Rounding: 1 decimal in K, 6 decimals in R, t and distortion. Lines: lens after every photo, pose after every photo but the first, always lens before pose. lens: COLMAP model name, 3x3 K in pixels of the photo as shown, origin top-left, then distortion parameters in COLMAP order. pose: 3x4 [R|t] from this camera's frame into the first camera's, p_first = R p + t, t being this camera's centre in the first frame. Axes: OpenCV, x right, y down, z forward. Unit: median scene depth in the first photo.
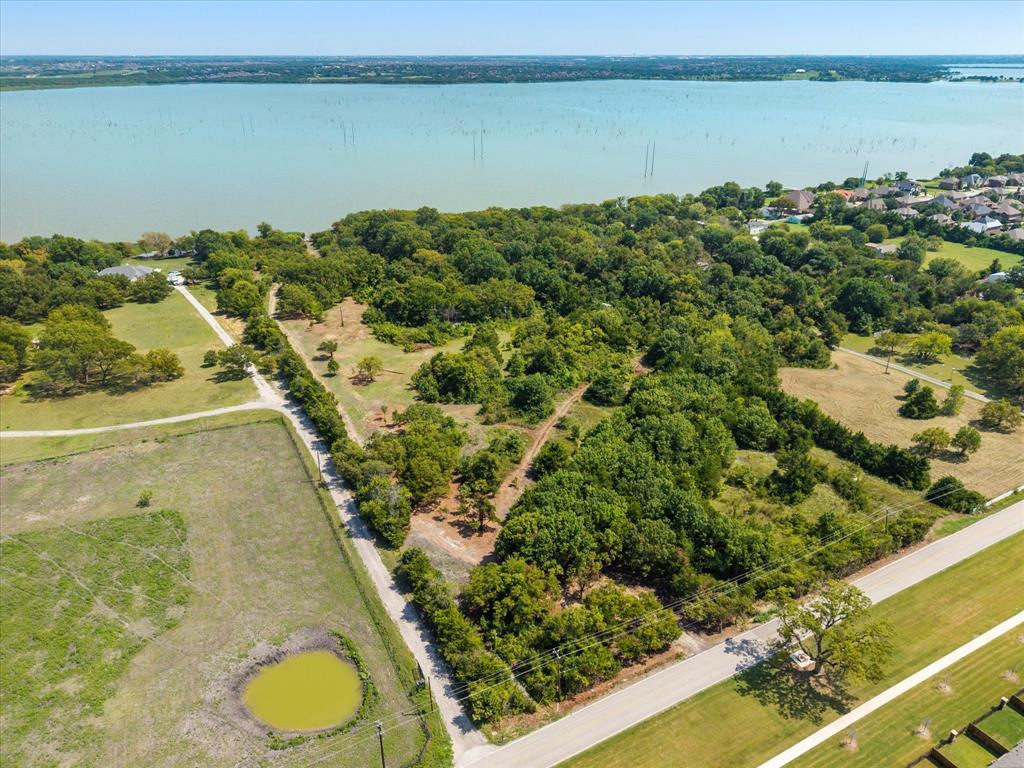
lens RADIAL K [[685.1, 0, 512.0], [0, 685.1, 384.0], [0, 0, 1]] dist [0.024077, -0.019563]
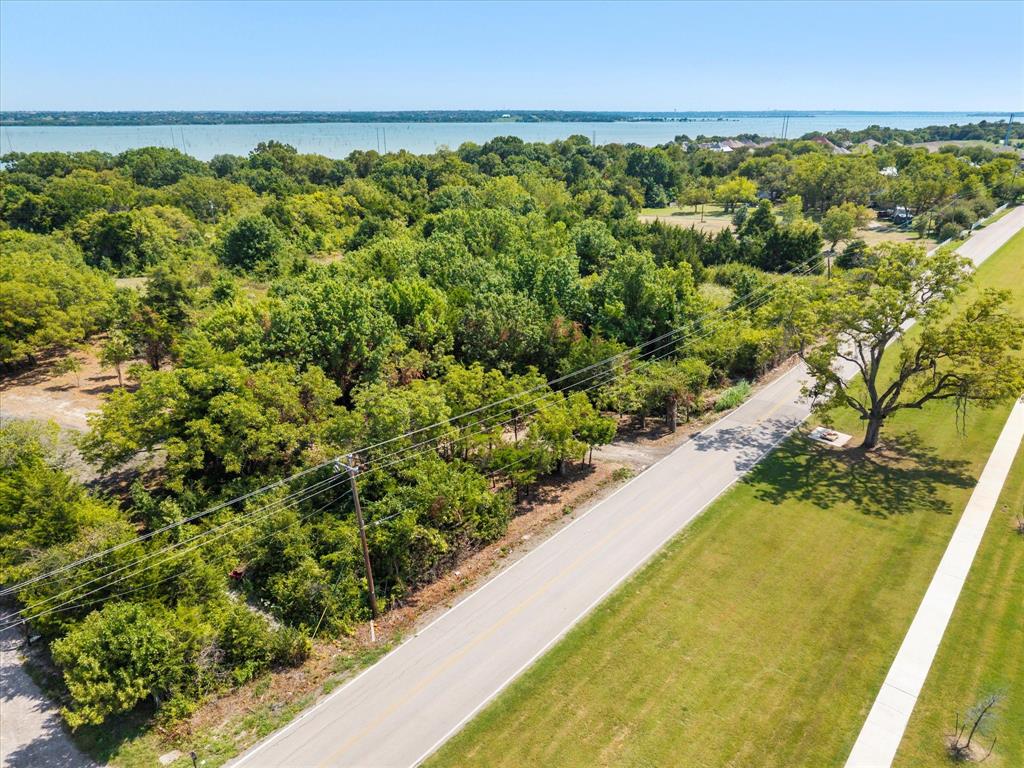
lens RADIAL K [[685.1, 0, 512.0], [0, 685.1, 384.0], [0, 0, 1]] dist [0.024077, -0.019563]
pose [[0.930402, -0.134435, 0.340996, 0.019742], [0.158866, 0.986291, -0.044625, 0.244217], [-0.330322, 0.095692, 0.939005, 0.417568]]
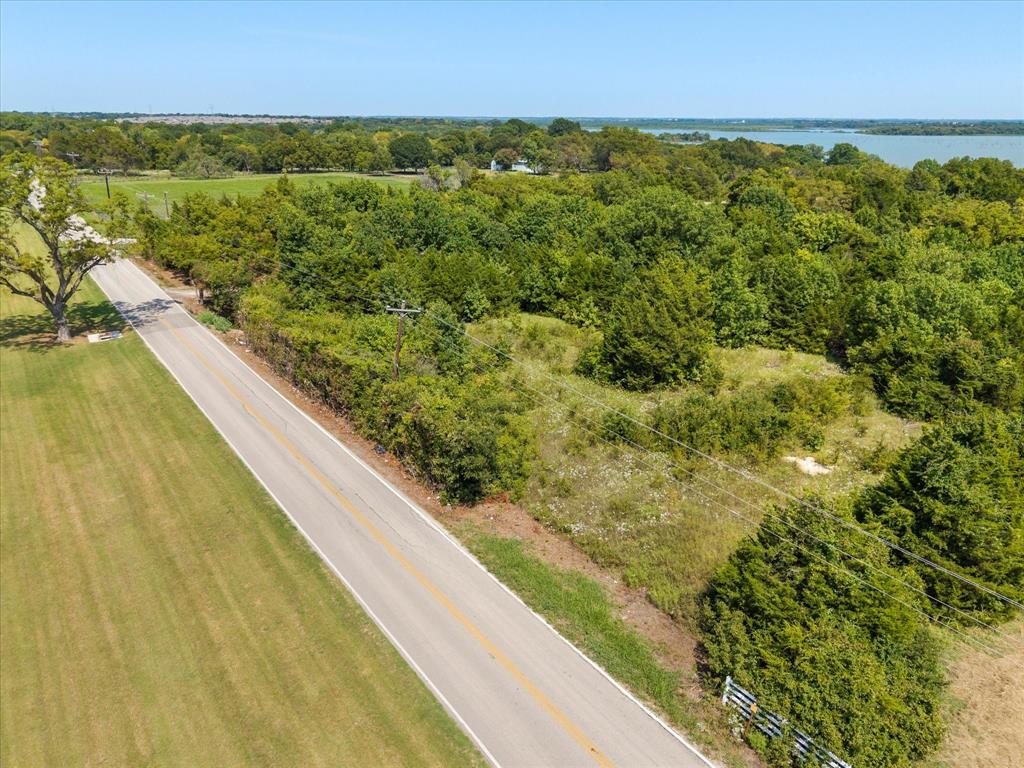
lens RADIAL K [[685.1, 0, 512.0], [0, 685.1, 384.0], [0, 0, 1]] dist [0.024077, -0.019563]
pose [[0.160842, 0.363265, -0.917697, 0.728170], [-0.438387, 0.859345, 0.263332, 0.091478], [0.884278, 0.359952, 0.297469, 0.812574]]
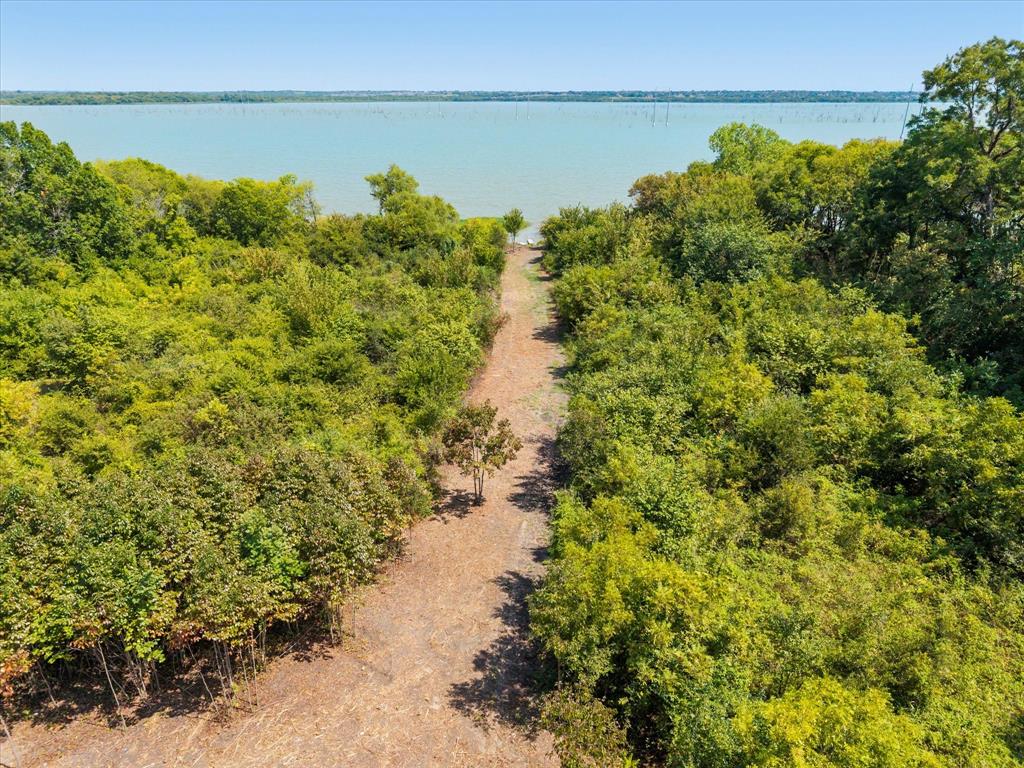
lens RADIAL K [[687.8, 0, 513.1], [0, 687.8, 388.7], [0, 0, 1]] dist [0.017814, -0.010764]
pose [[0.925879, 0.151462, -0.346132, -0.546597], [-0.166220, 0.986001, -0.013168, -0.401397], [0.339292, 0.069726, 0.938094, 2.028689]]
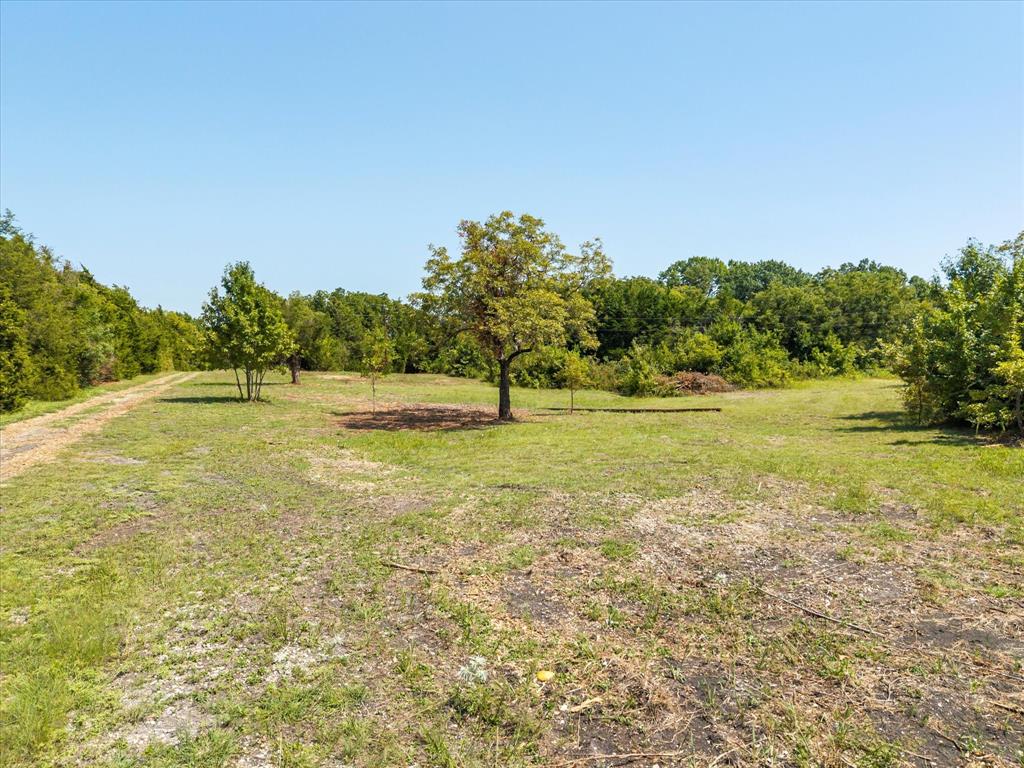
lens RADIAL K [[685.1, 0, 512.0], [0, 685.1, 384.0], [0, 0, 1]] dist [0.024077, -0.019563]
pose [[0.993771, 0.004864, -0.111339, -0.252581], [-0.043931, 0.935251, -0.351248, 0.042894], [0.102422, 0.353951, 0.929639, 1.172965]]
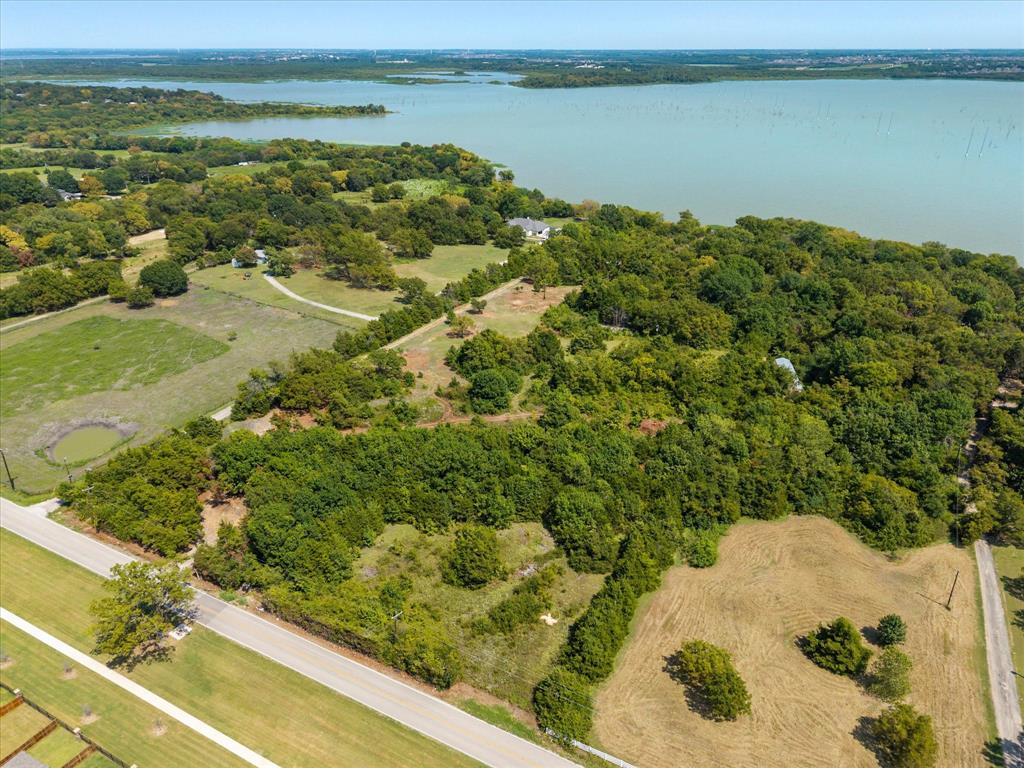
lens RADIAL K [[687.8, 0, 513.1], [0, 687.8, 388.7], [0, 0, 1]] dist [0.017814, -0.010764]
pose [[0.570598, 0.365310, -0.735504, 0.947061], [-0.356838, 0.916936, 0.178592, -0.212932], [0.739652, 0.160552, 0.653558, 0.447039]]
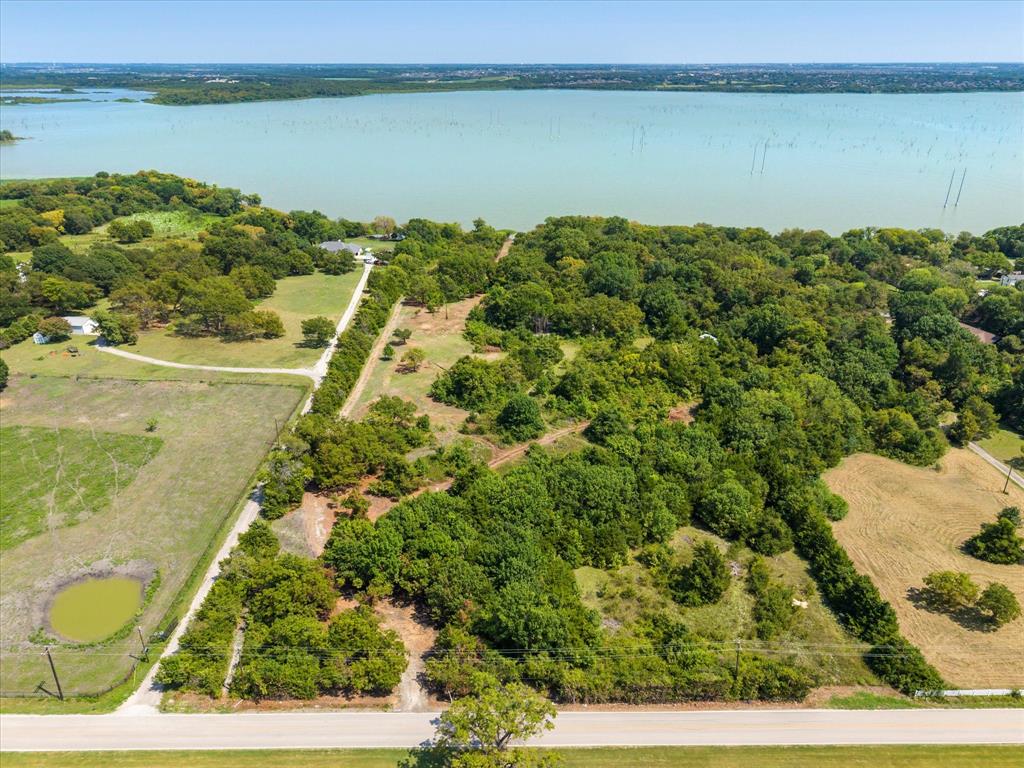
lens RADIAL K [[687.8, 0, 513.1], [0, 687.8, 388.7], [0, 0, 1]] dist [0.017814, -0.010764]
pose [[0.888920, 0.196800, -0.413631, 0.492283], [-0.198830, 0.979273, 0.038626, -0.065866], [0.412659, 0.047906, 0.909625, 0.145519]]
